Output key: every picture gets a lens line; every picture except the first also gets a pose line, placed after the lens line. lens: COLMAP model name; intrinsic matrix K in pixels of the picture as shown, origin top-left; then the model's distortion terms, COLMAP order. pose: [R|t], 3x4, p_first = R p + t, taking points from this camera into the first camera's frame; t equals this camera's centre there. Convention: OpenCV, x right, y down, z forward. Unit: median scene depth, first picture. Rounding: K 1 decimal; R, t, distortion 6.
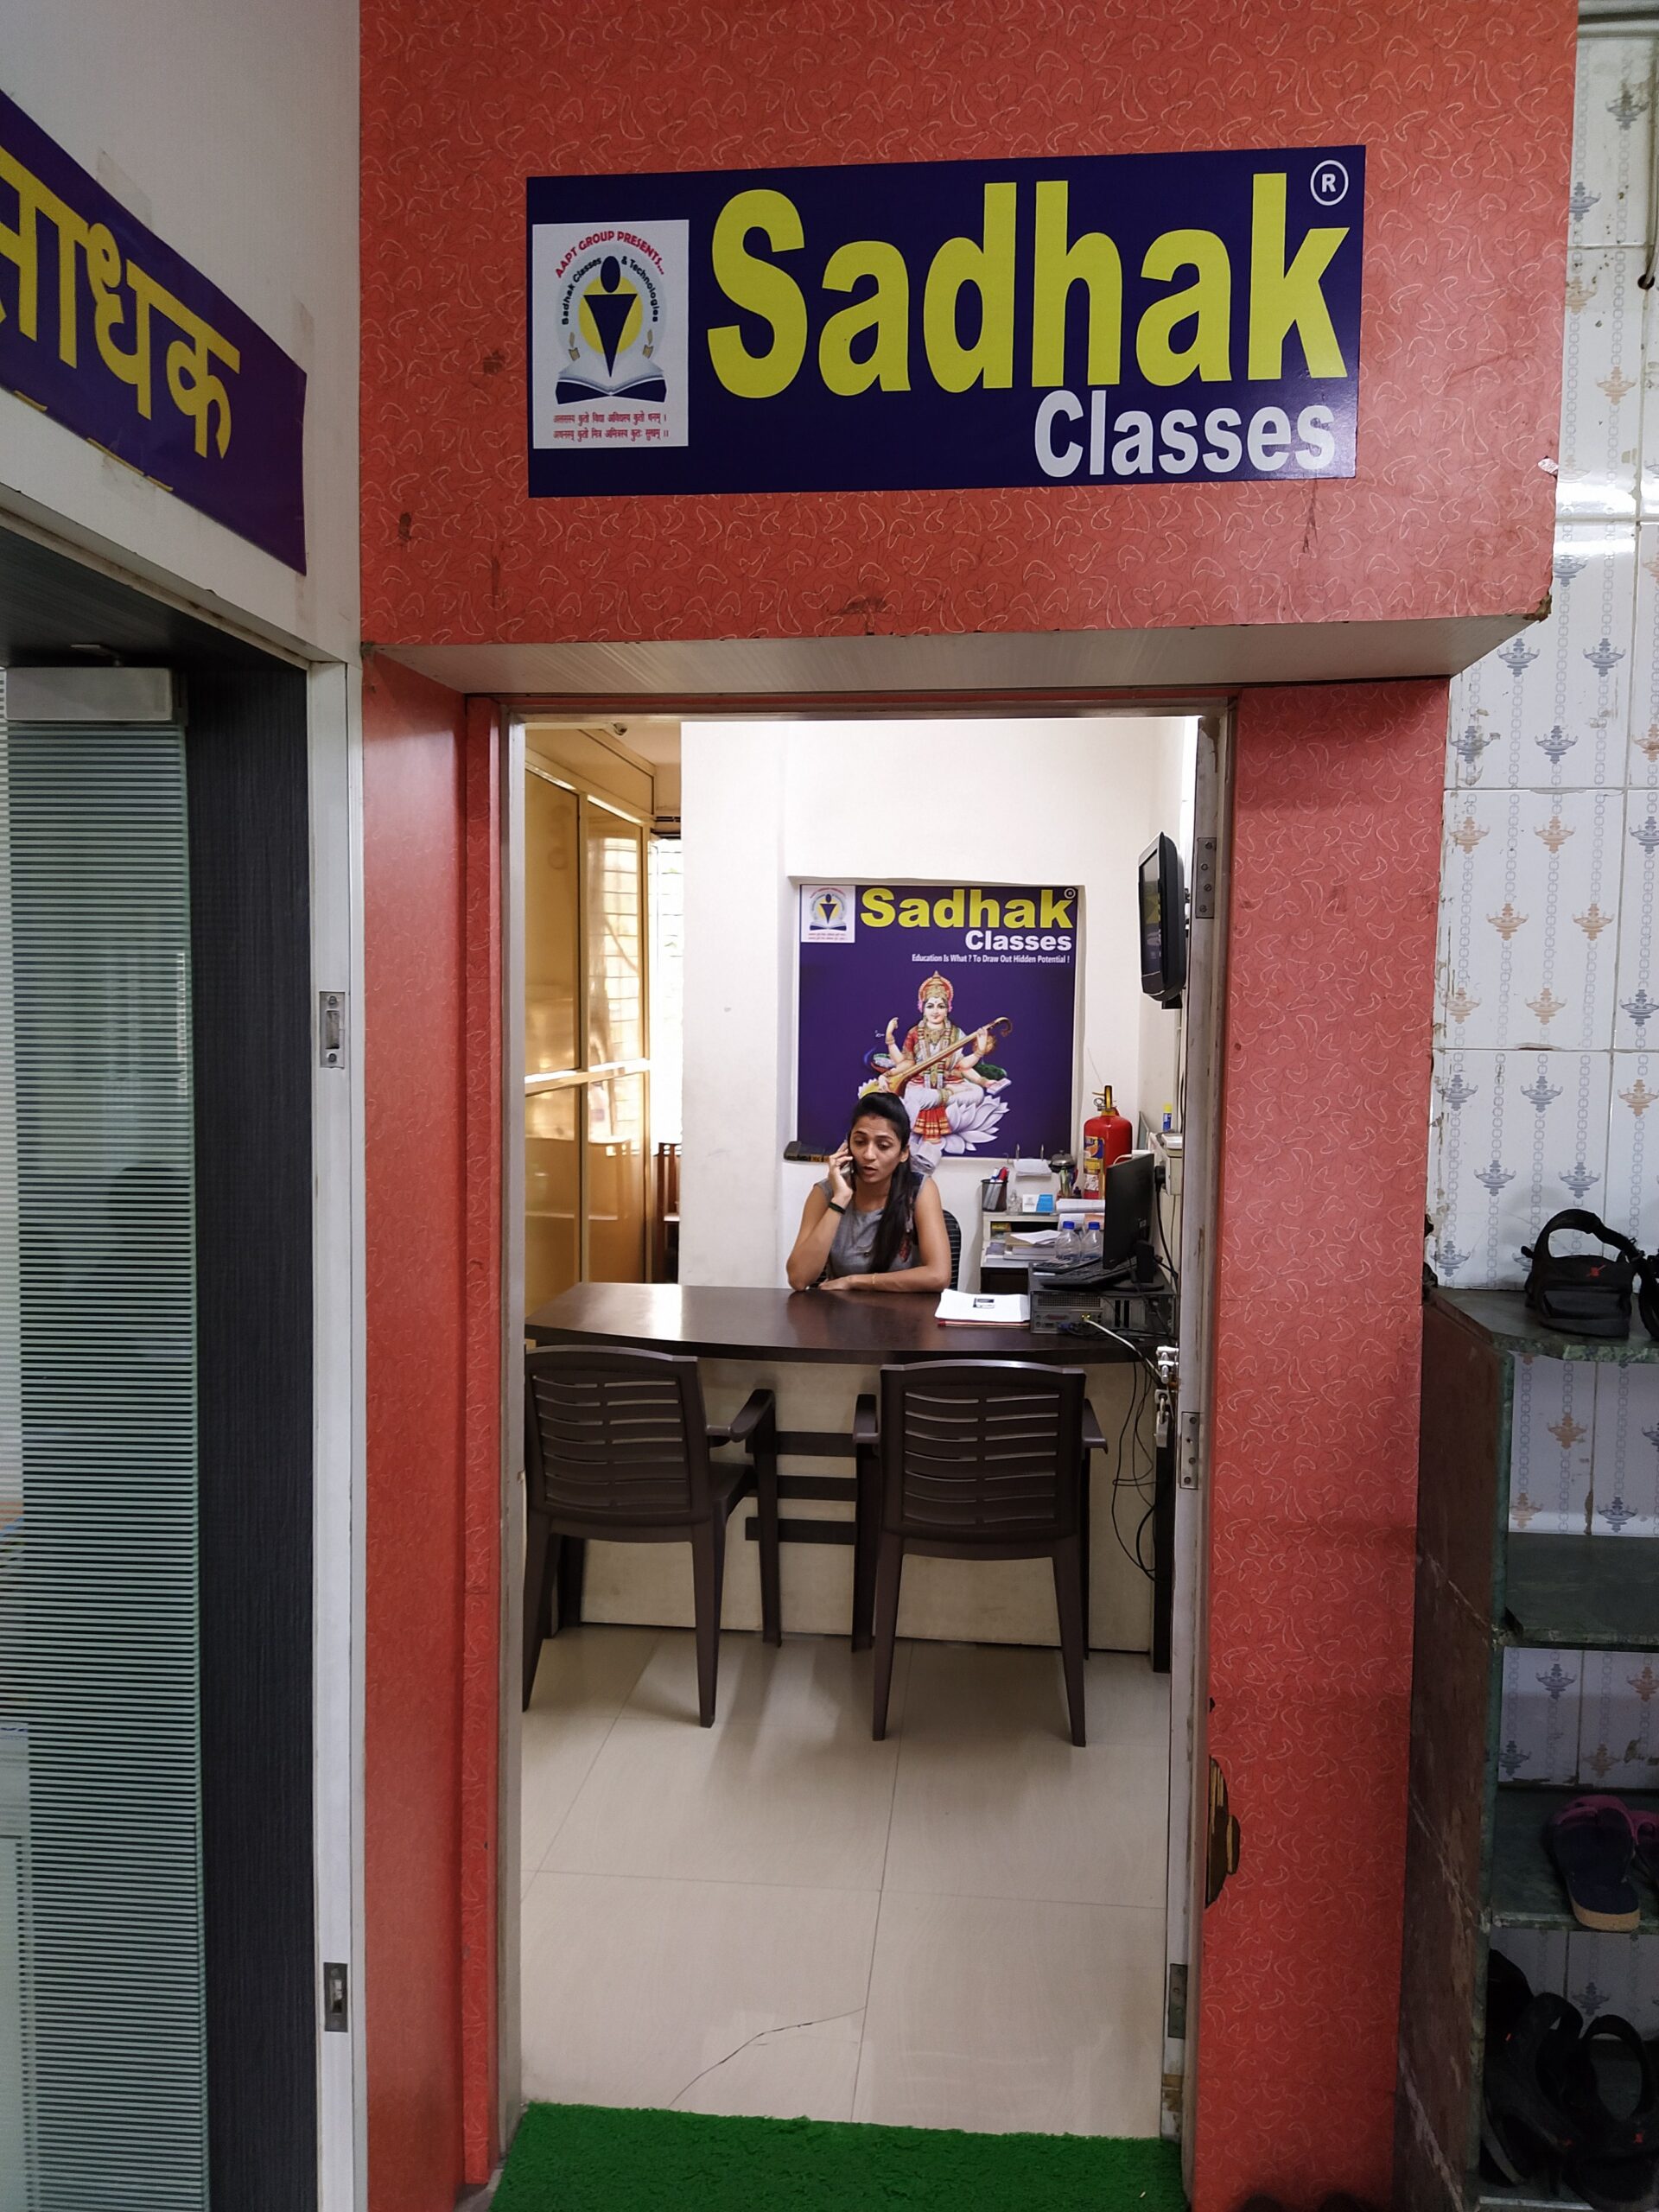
lens RADIAL K [[1600.8, 0, 840.1], [0, 1600.8, 1098.1], [0, 0, 1]] dist [0.012007, -0.042342]
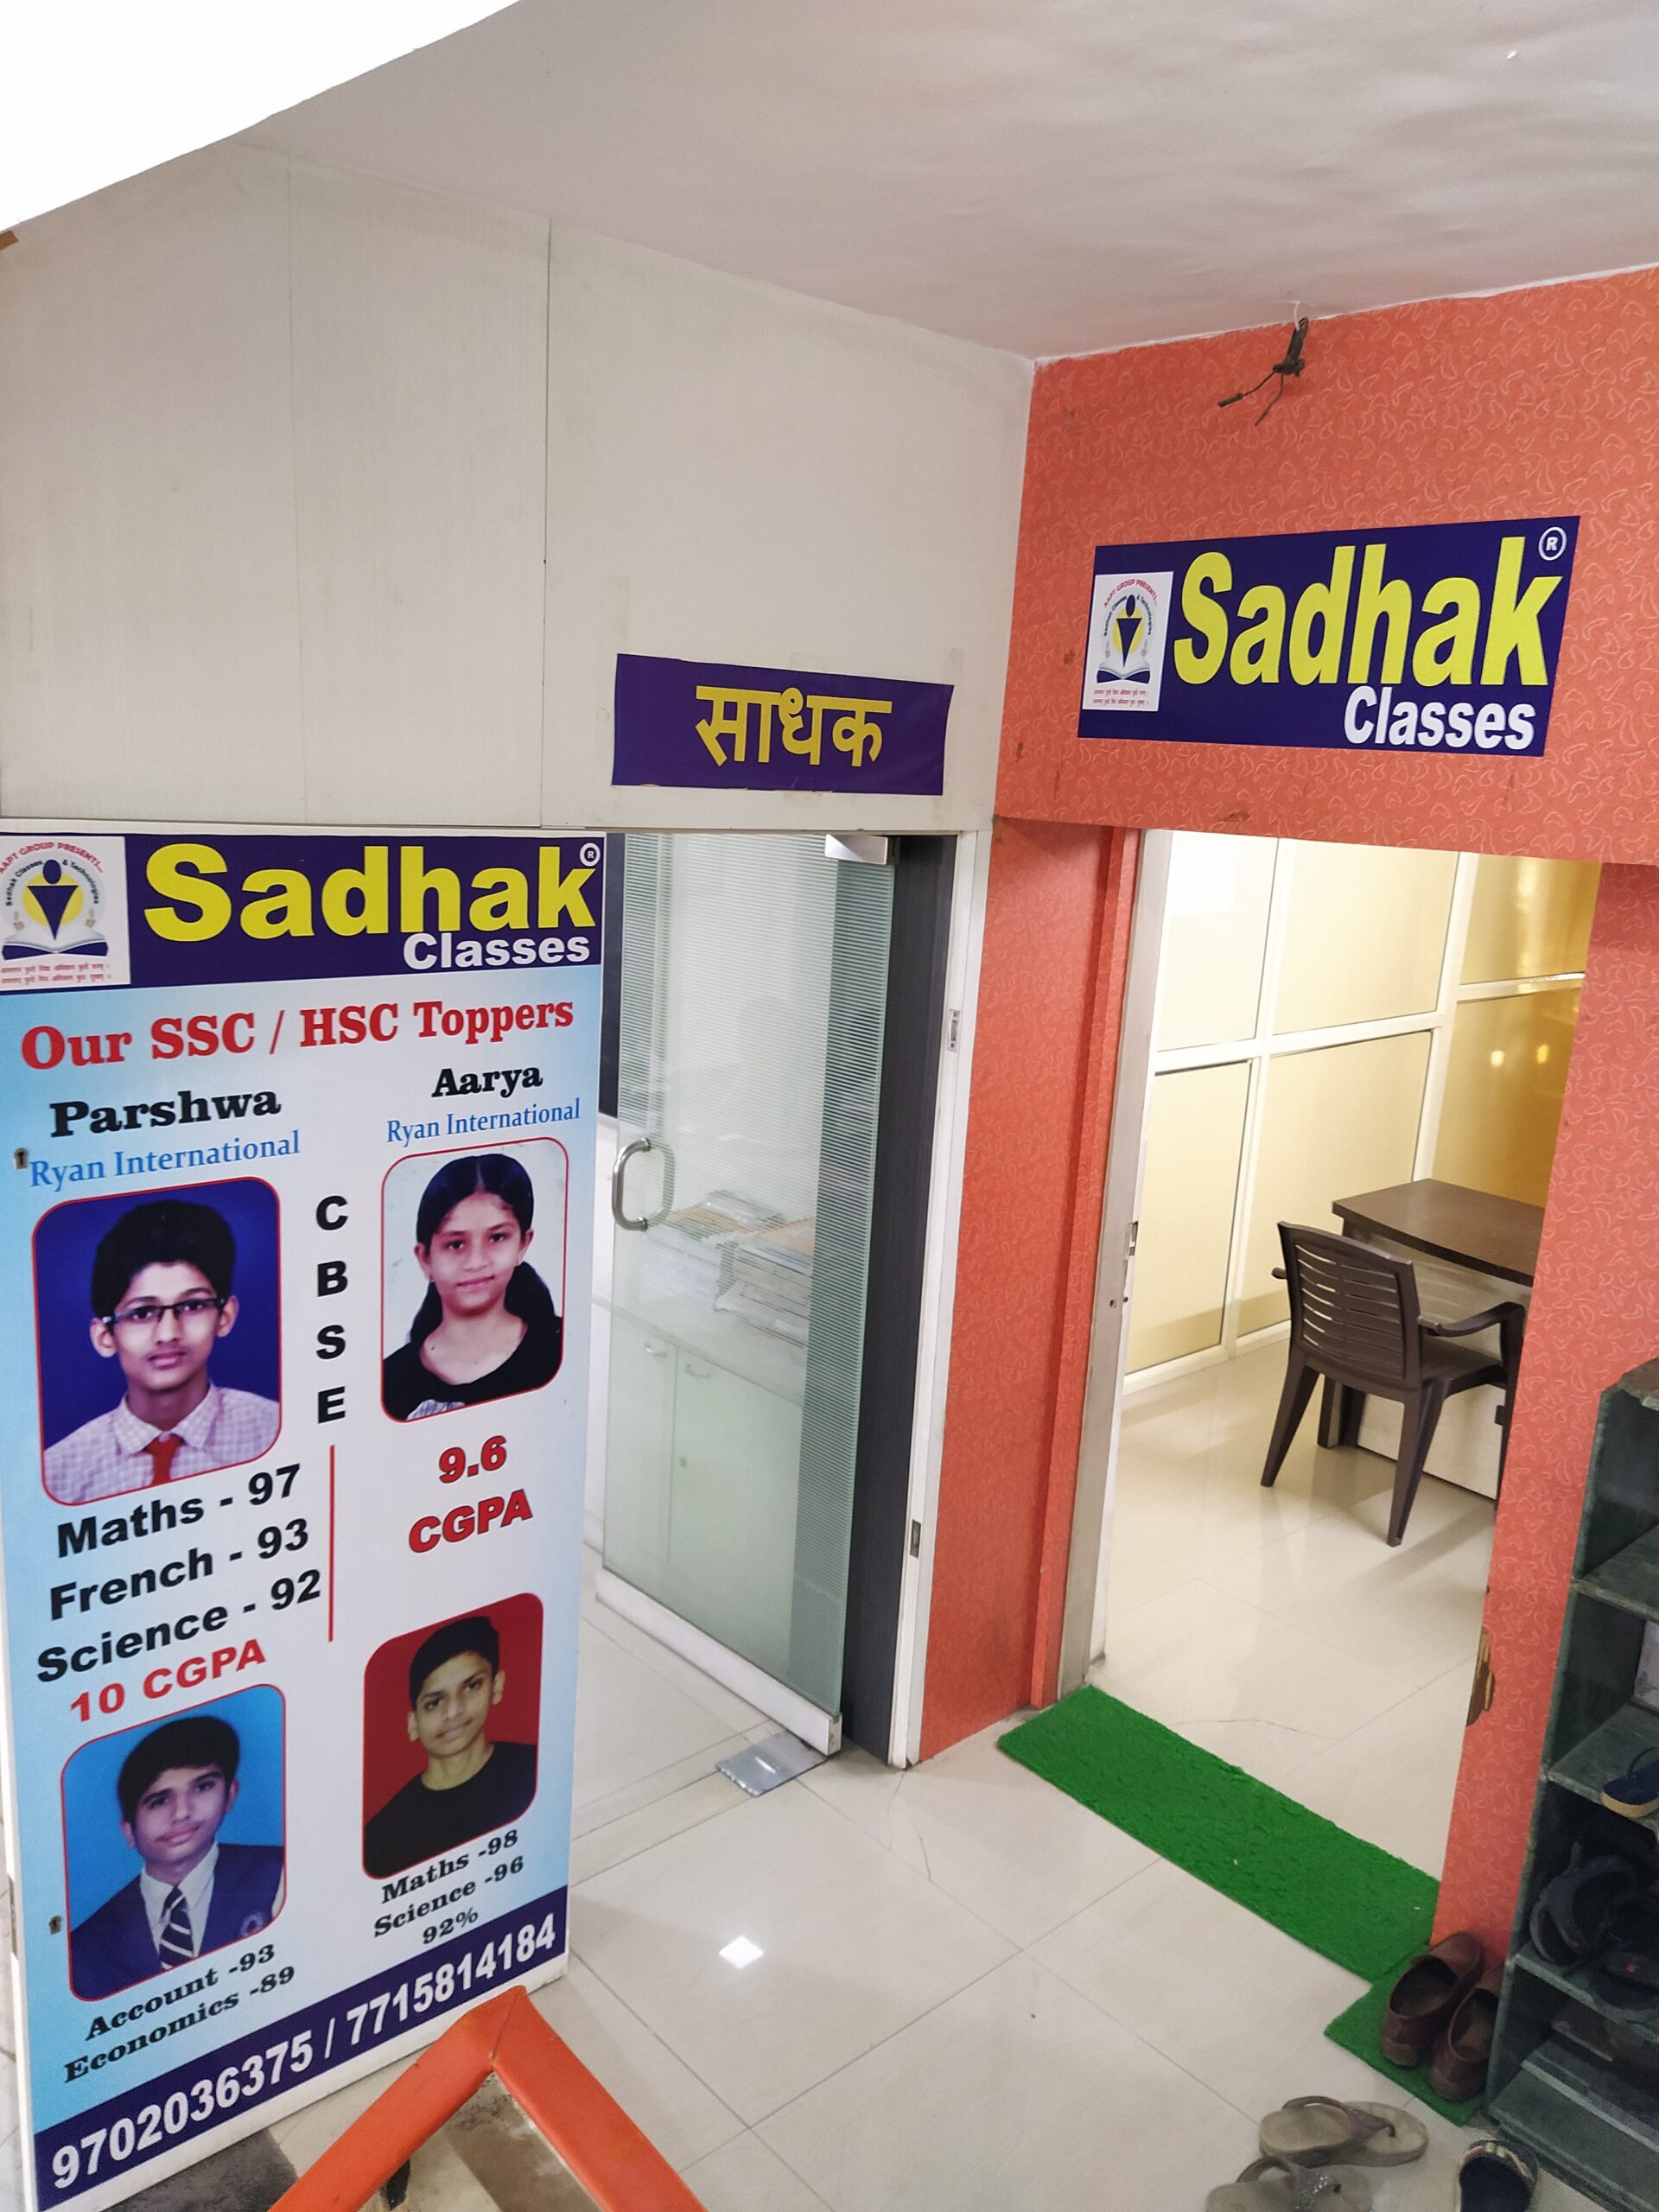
lens RADIAL K [[1600.8, 0, 818.7], [0, 1600.8, 1106.4], [0, 0, 1]] dist [0.012007, -0.042342]
pose [[0.724300, 0.185935, -0.663942, 0.839793], [-0.101273, 0.981198, 0.164302, -0.248369], [0.682007, -0.051765, 0.729511, -0.472668]]
